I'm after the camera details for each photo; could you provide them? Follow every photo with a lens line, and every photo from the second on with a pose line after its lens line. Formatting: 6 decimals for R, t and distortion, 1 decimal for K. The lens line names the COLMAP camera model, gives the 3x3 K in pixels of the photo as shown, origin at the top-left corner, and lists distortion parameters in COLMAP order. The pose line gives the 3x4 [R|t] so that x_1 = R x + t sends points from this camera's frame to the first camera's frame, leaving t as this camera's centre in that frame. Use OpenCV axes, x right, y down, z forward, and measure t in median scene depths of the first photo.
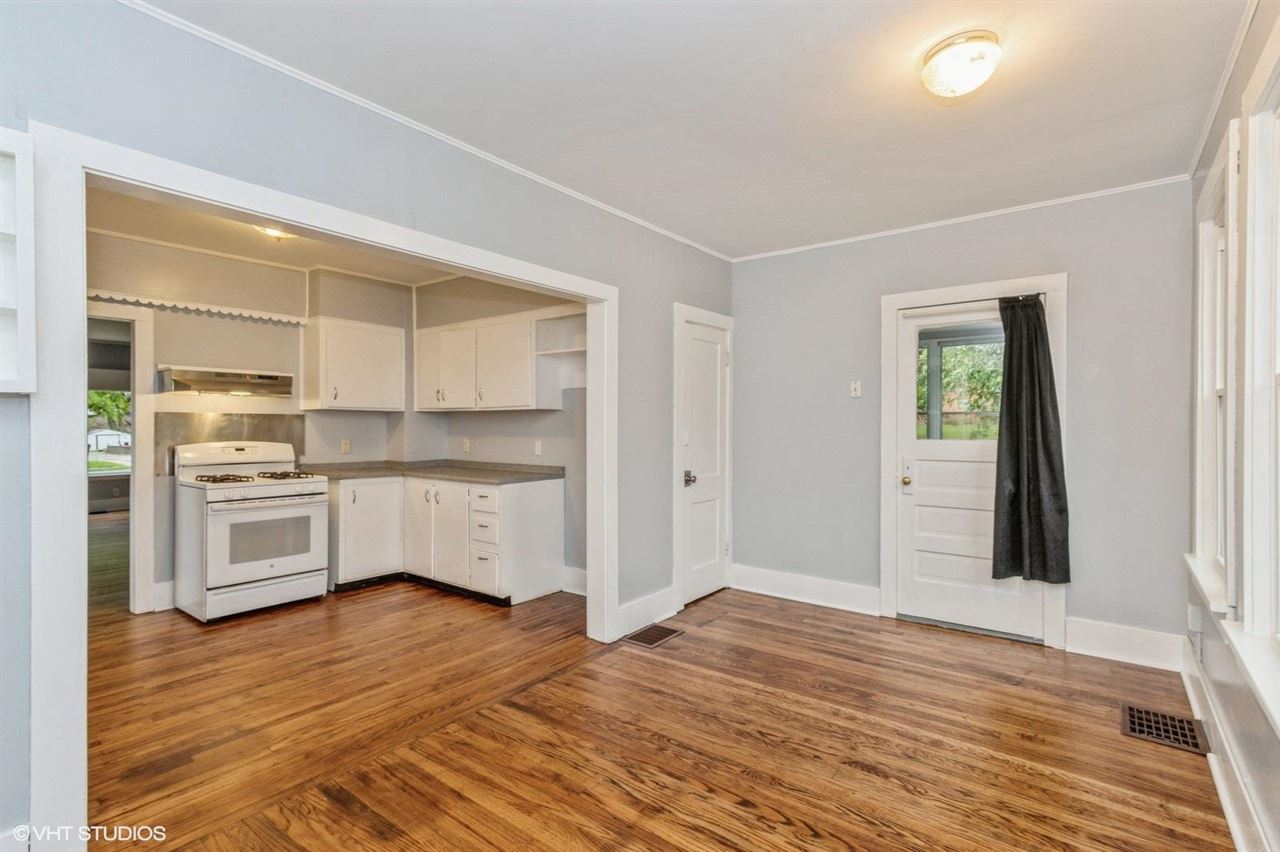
lens RADIAL K [[589.7, 0, 634.8], [0, 589.7, 428.1], [0, 0, 1]] dist [0.016023, -0.000198]
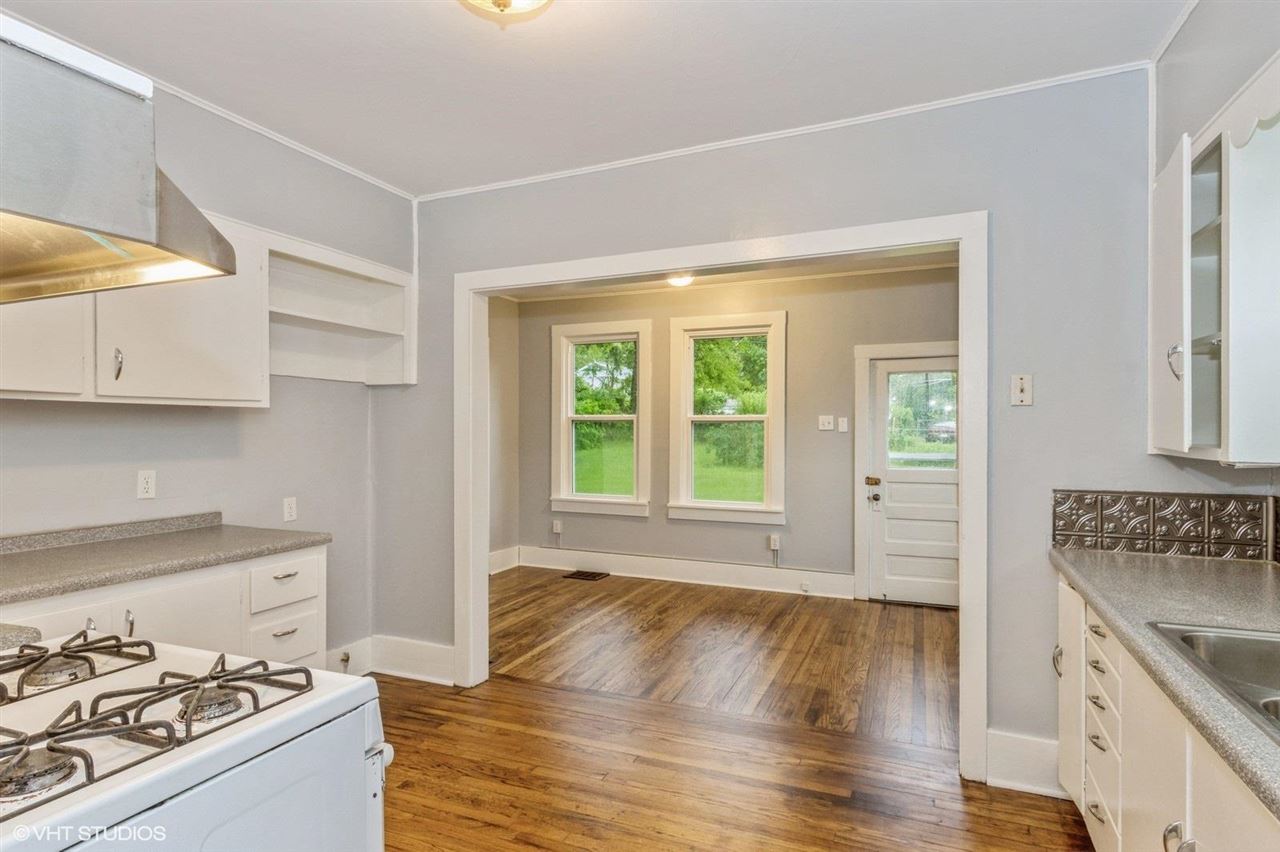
lens RADIAL K [[686.4, 0, 641.4], [0, 686.4, 429.8], [0, 0, 1]] dist [0.000989, -0.000147]
pose [[-0.254758, 0.002238, 0.967002, -1.364386], [0.004252, 0.999990, -0.001194, -0.012127], [-0.966995, 0.003807, -0.254765, 1.275943]]
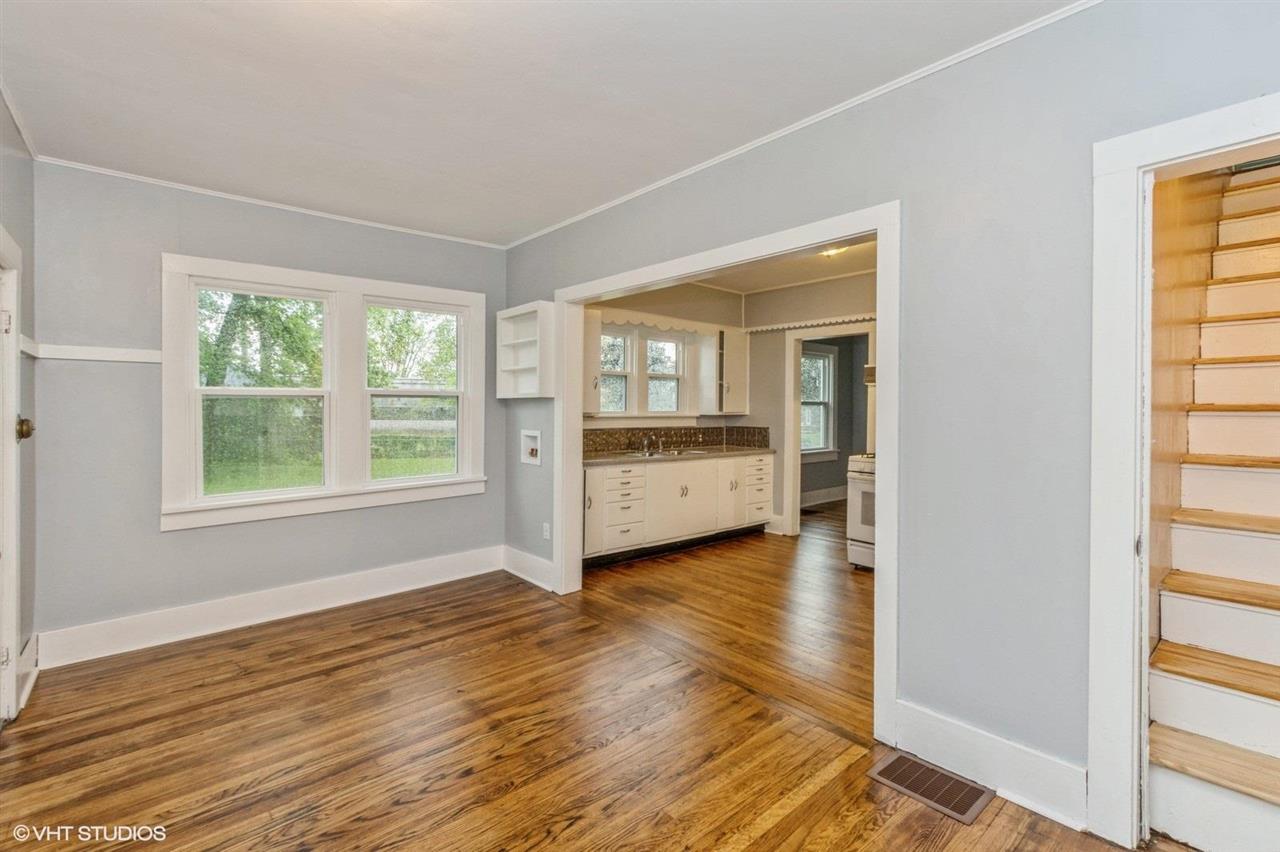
lens RADIAL K [[591.9, 0, 641.3], [0, 591.9, 414.0], [0, 0, 1]] dist [0.003436, 0.000332]
pose [[-0.188307, 0.010300, -0.982056, 0.818260], [-0.009551, 0.999879, 0.012318, -0.012767], [0.982064, 0.011699, -0.188186, 1.060593]]
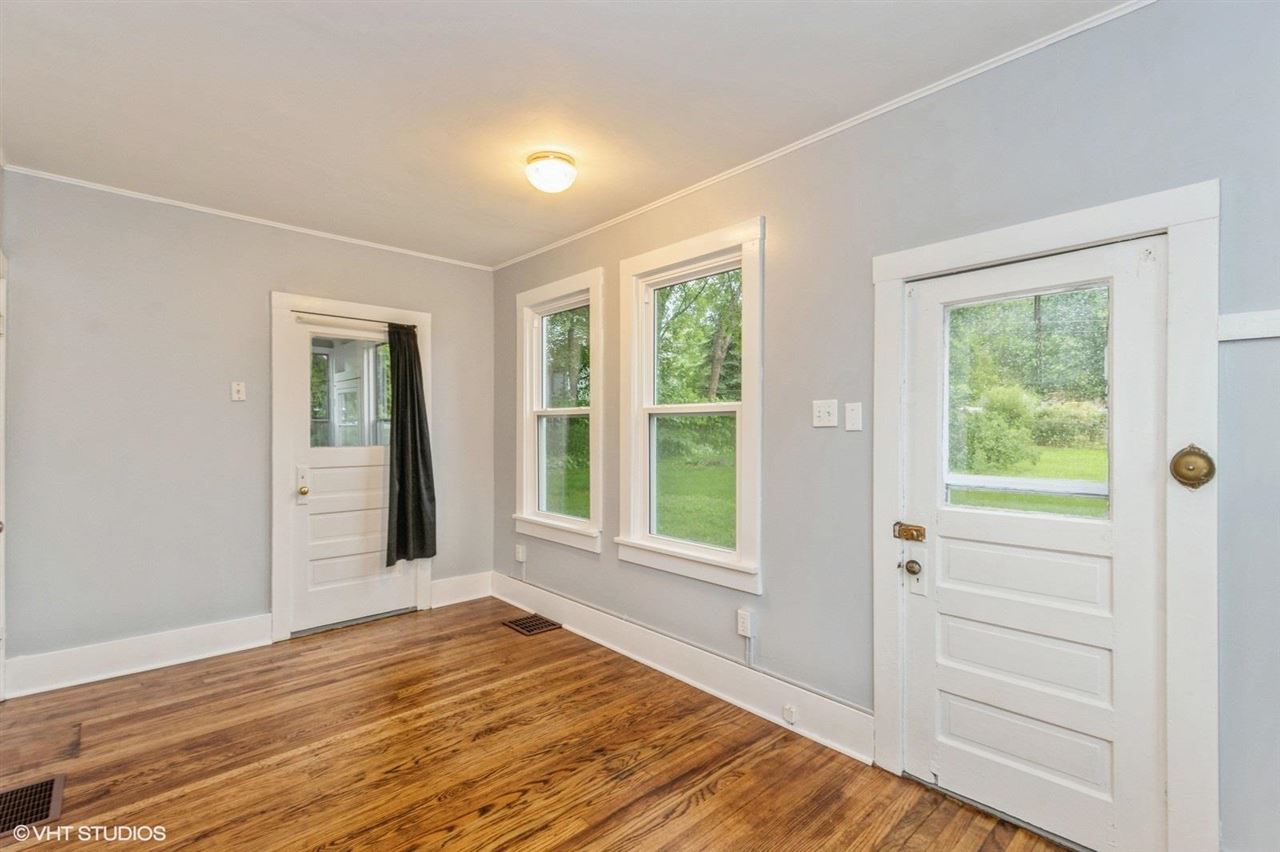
lens RADIAL K [[591.8, 0, 639.6], [0, 591.8, 430.3], [0, 0, 1]] dist [0.001728, -0.000183]
pose [[0.170392, -0.000827, 0.985376, -0.539898], [0.006231, 0.999981, -0.000238, -0.007819], [-0.985357, 0.006181, 0.170394, 0.402038]]
